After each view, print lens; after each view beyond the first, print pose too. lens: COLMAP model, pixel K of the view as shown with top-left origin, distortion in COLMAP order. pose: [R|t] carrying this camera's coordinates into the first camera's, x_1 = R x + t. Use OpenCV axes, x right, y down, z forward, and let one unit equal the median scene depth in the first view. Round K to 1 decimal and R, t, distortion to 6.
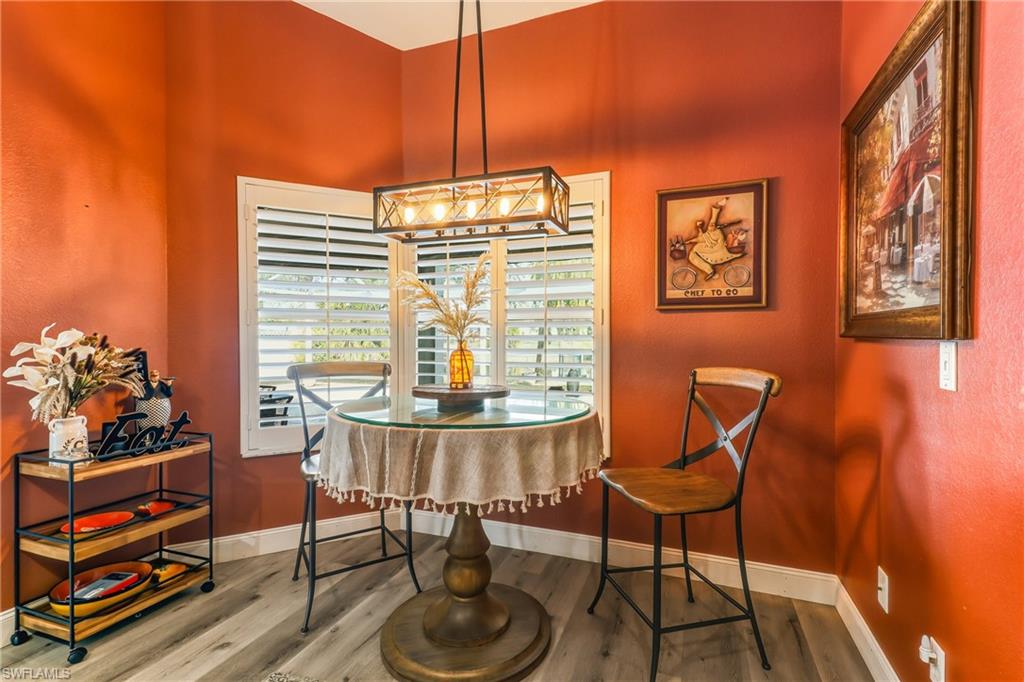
lens RADIAL K [[468.7, 0, 517.1], [0, 468.7, 342.8], [0, 0, 1]] dist [0.017745, -0.000320]
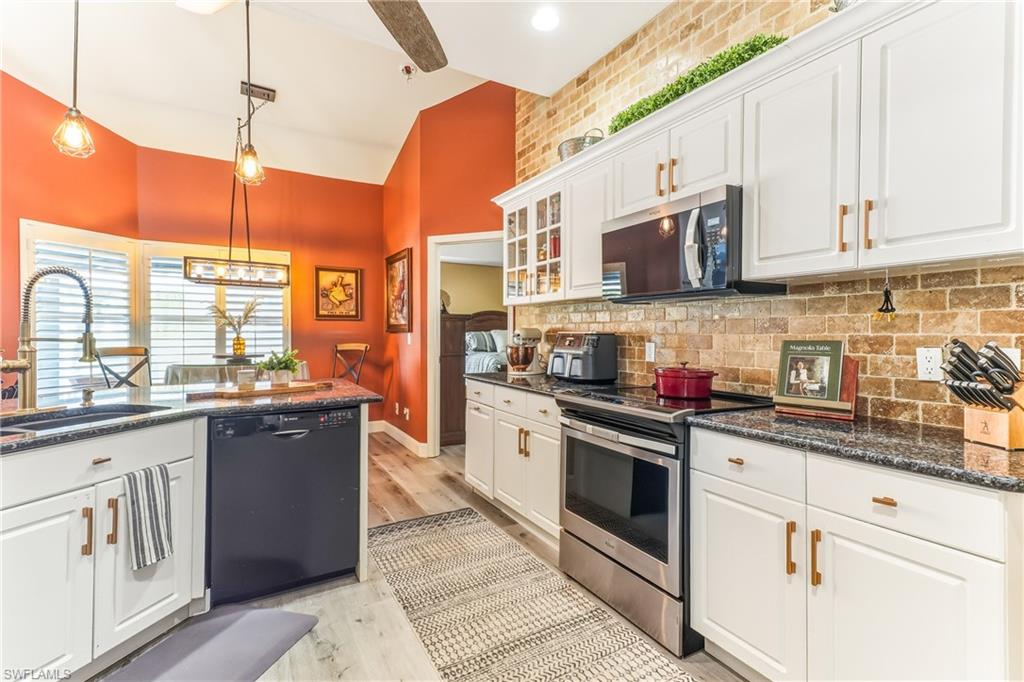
lens RADIAL K [[468.7, 0, 511.3], [0, 468.7, 337.5], [0, 0, 1]] dist [0.017745, -0.000320]
pose [[0.641576, -0.011378, 0.766975, -0.858170], [0.010047, 0.999929, 0.006430, 0.010232], [-0.766994, 0.003580, 0.641645, -1.197502]]
